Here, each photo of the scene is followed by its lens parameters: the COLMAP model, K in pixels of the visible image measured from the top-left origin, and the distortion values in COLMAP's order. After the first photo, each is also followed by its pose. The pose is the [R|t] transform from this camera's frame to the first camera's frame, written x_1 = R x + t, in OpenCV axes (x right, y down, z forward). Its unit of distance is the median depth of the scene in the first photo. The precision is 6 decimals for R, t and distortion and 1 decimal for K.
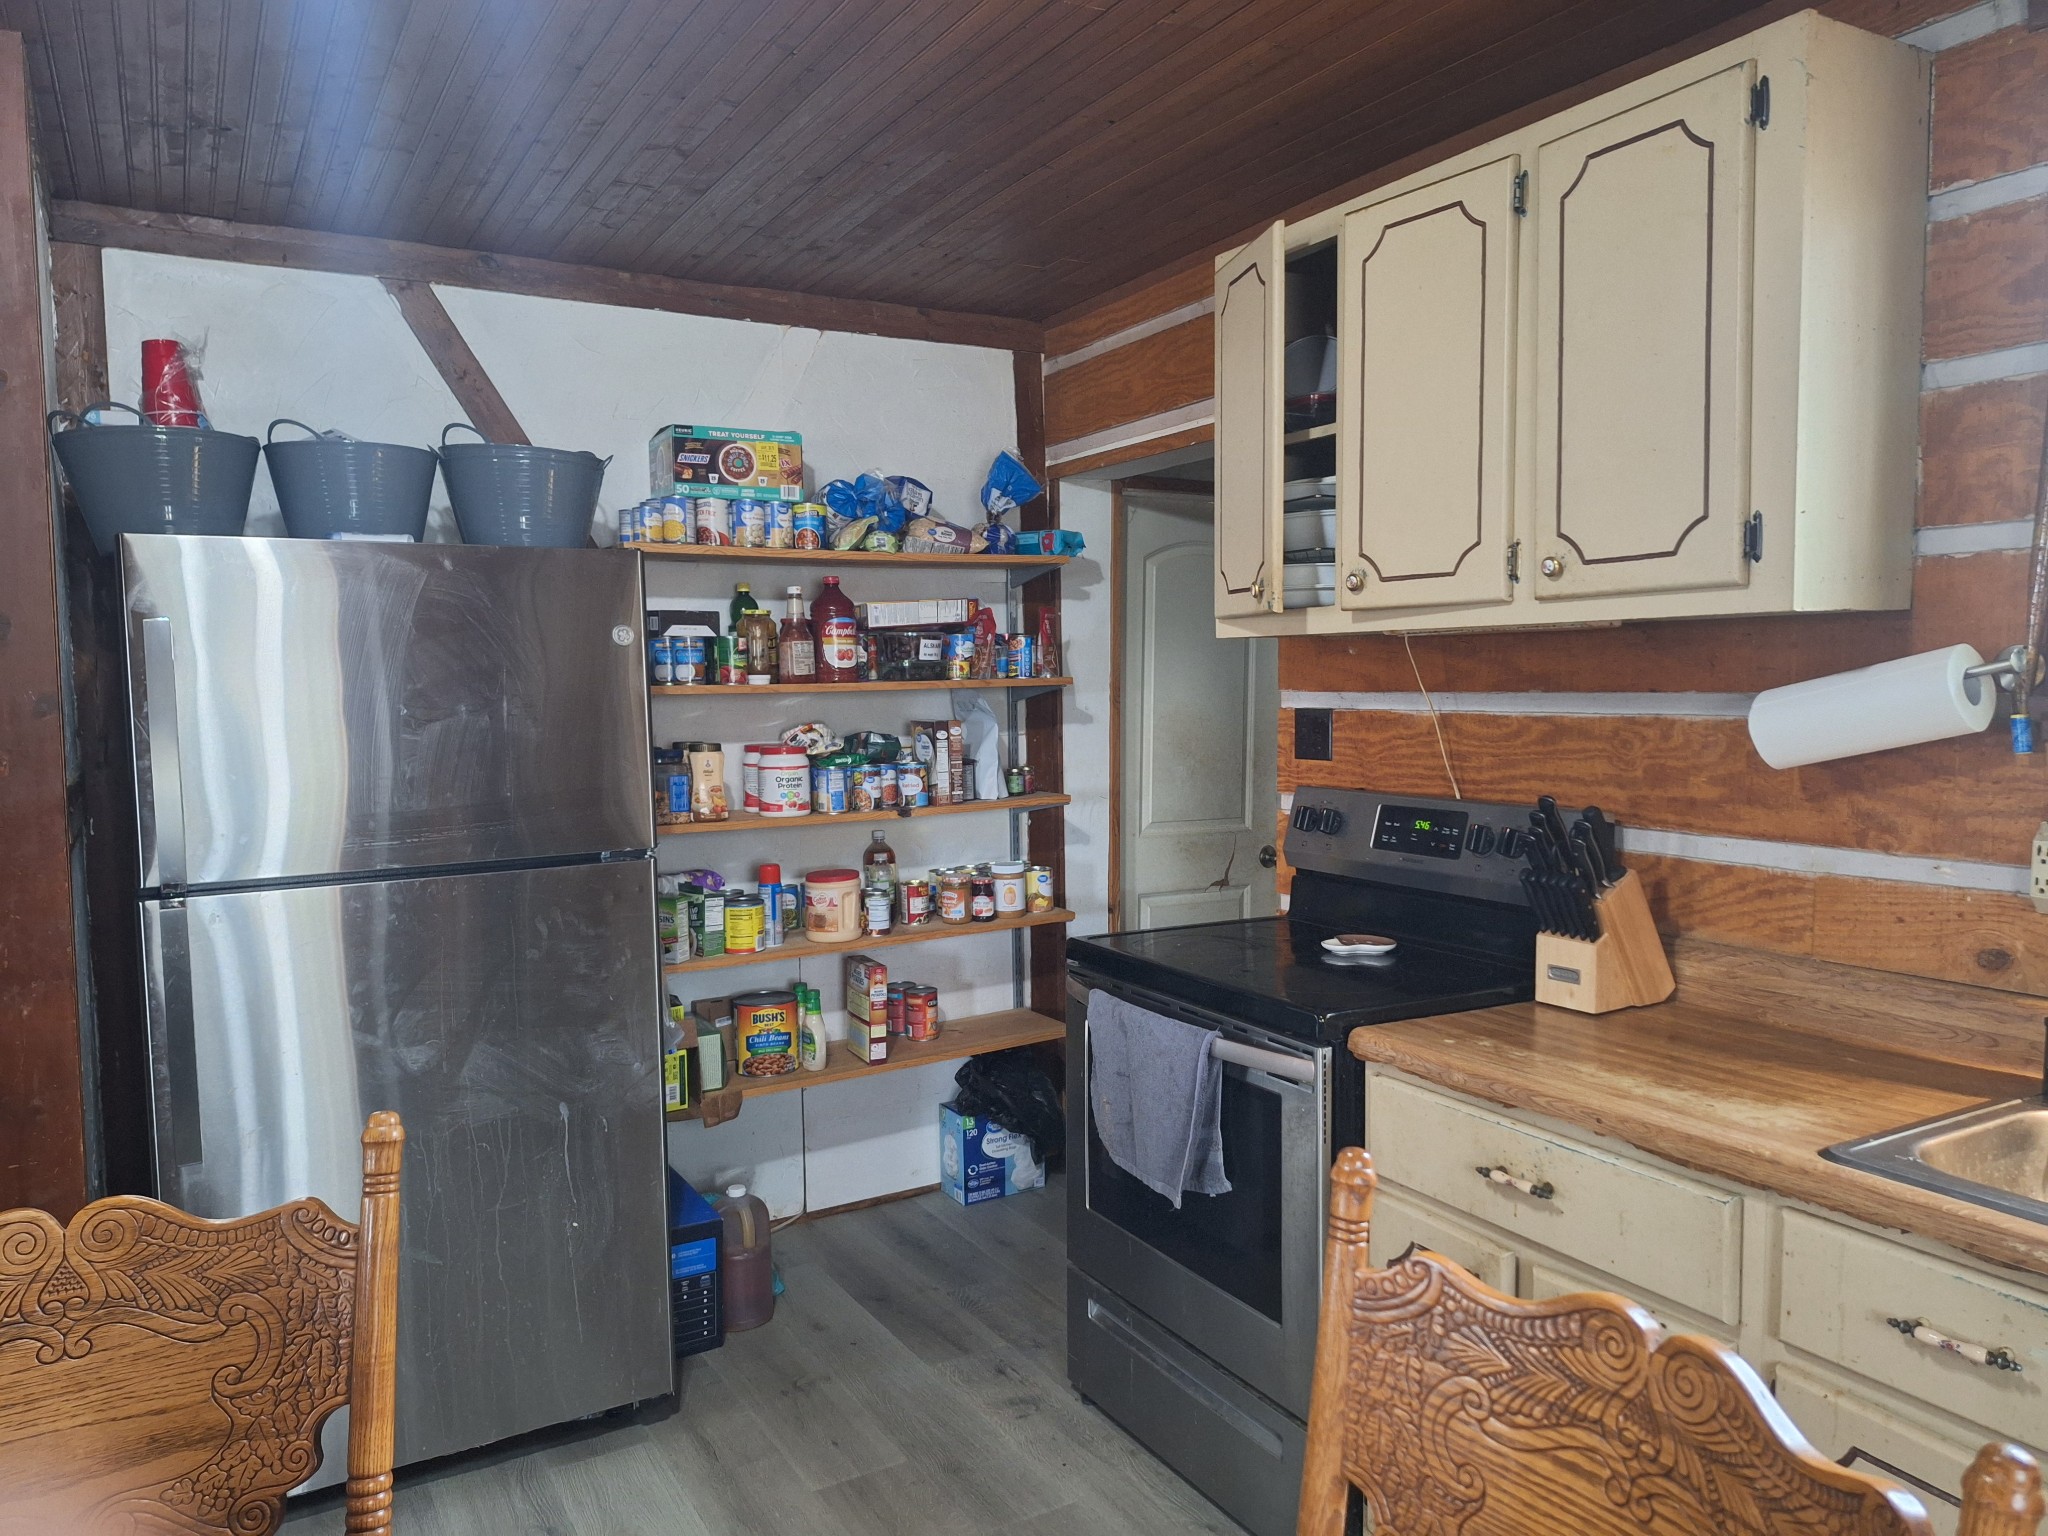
lens RADIAL K [[1405.2, 0, 1026.7], [0, 1405.2, 798.2], [0, 0, 1]] dist [0.143368, -0.165095]
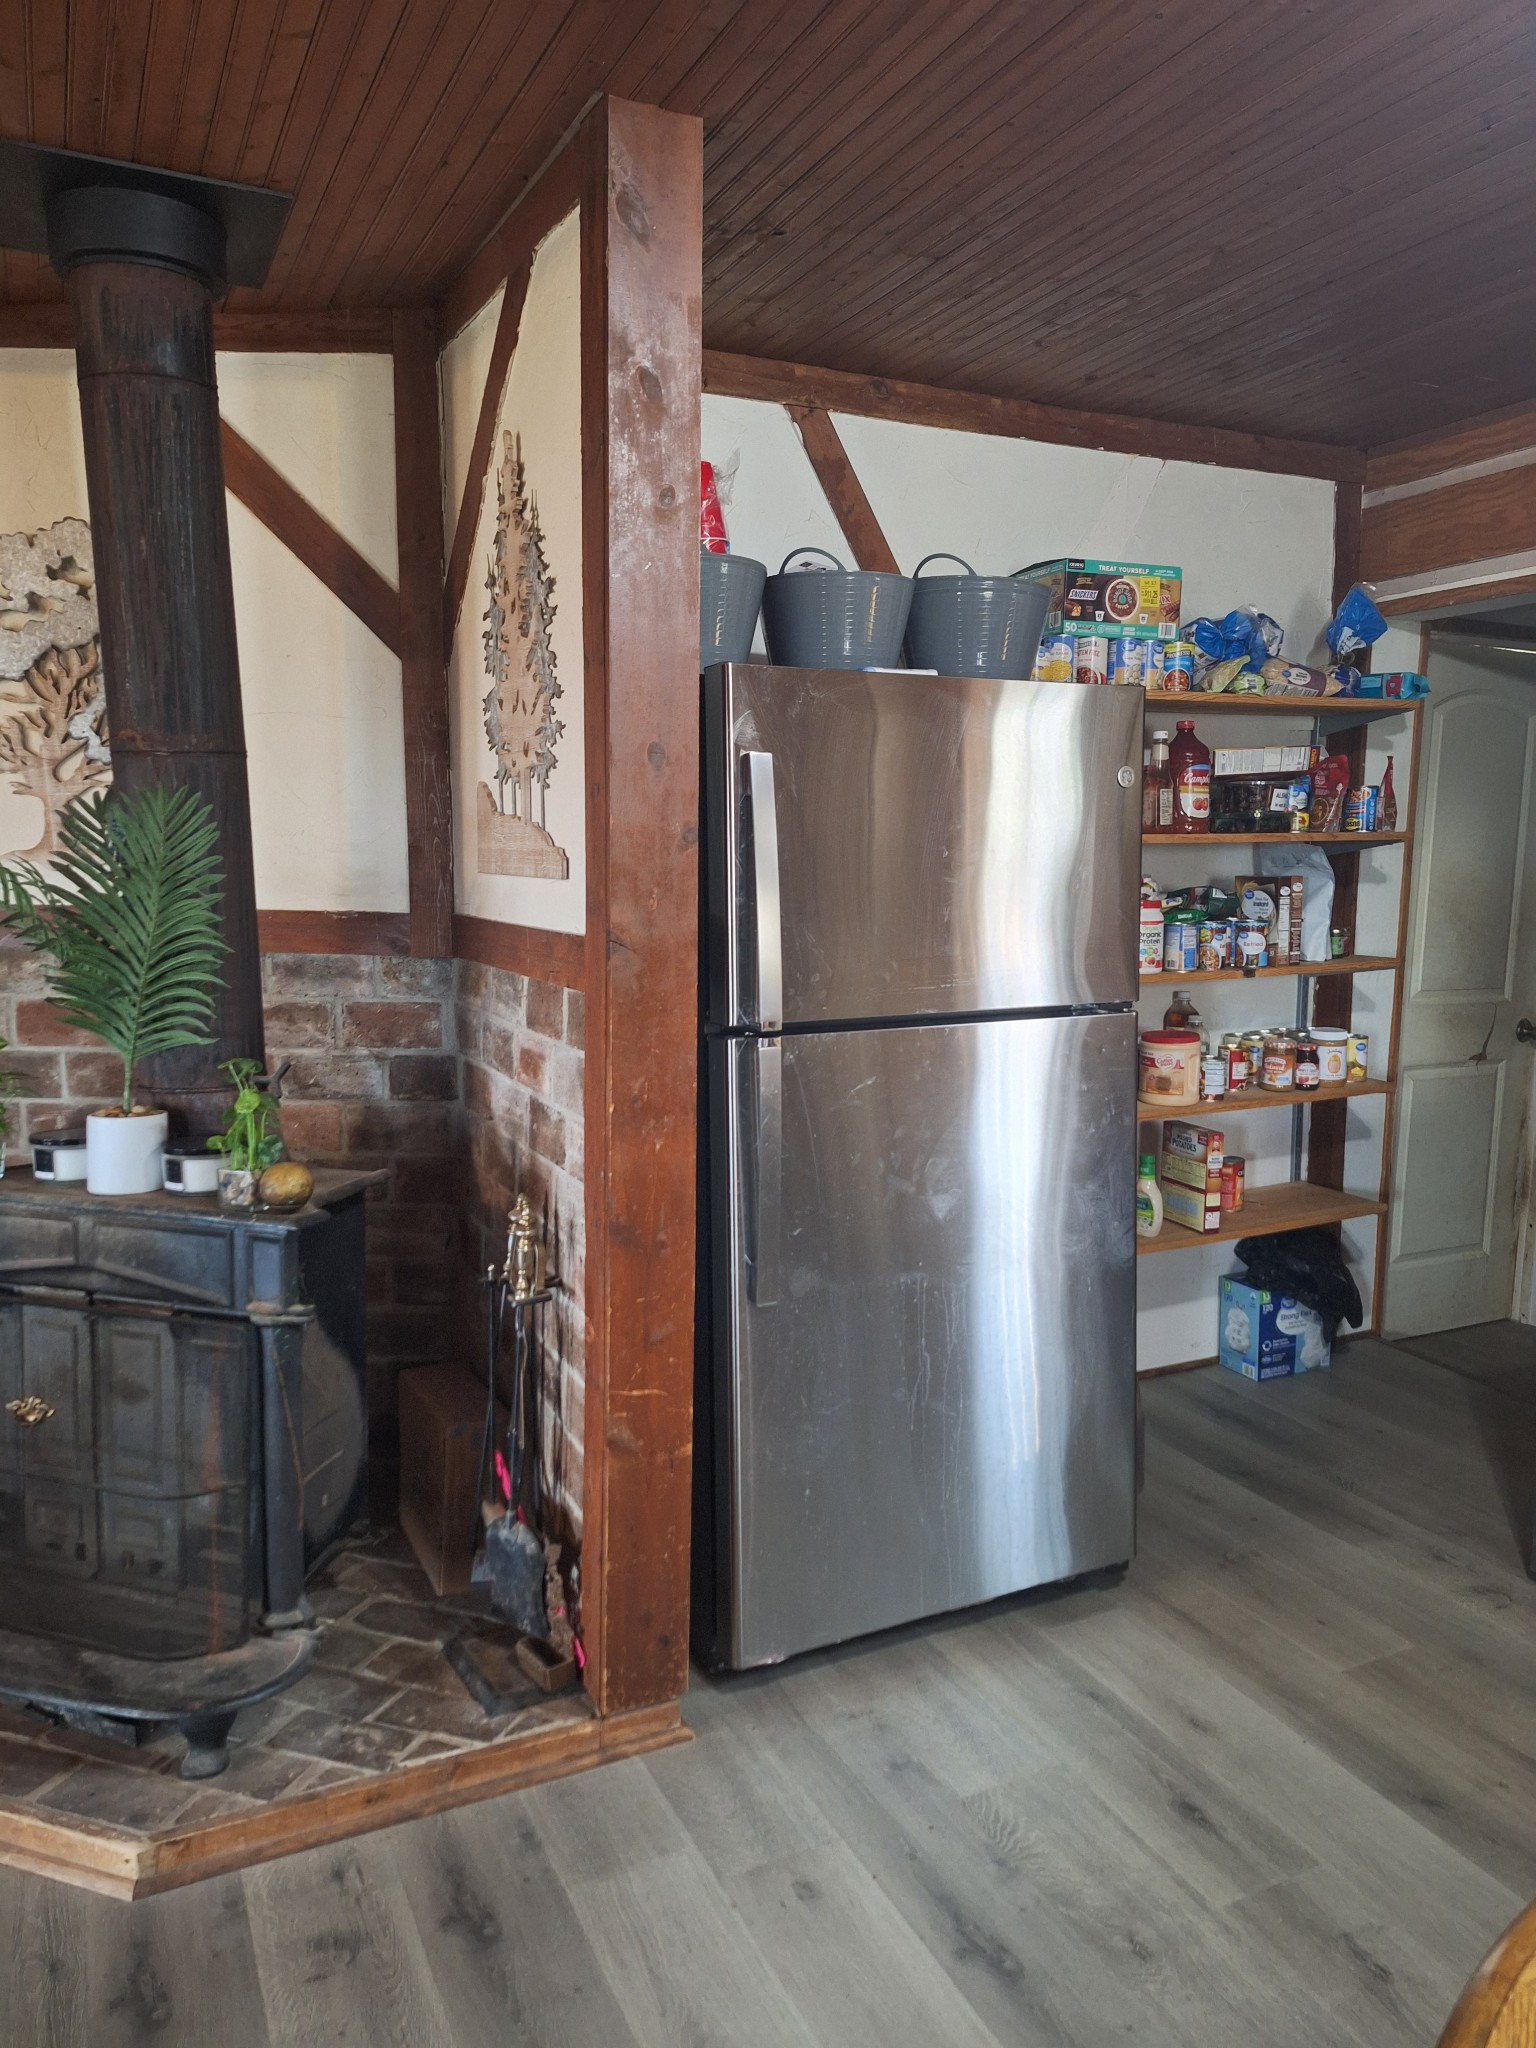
lens RADIAL K [[1413.9, 0, 768.0], [0, 1413.9, 1024.0], [0, 0, 1]] dist [0.084142, -0.047217]
pose [[0.998207, 0.028802, -0.052476, -0.356493], [-0.026608, 0.998761, 0.042042, 0.012890], [0.053622, -0.040570, 0.997737, 0.021610]]
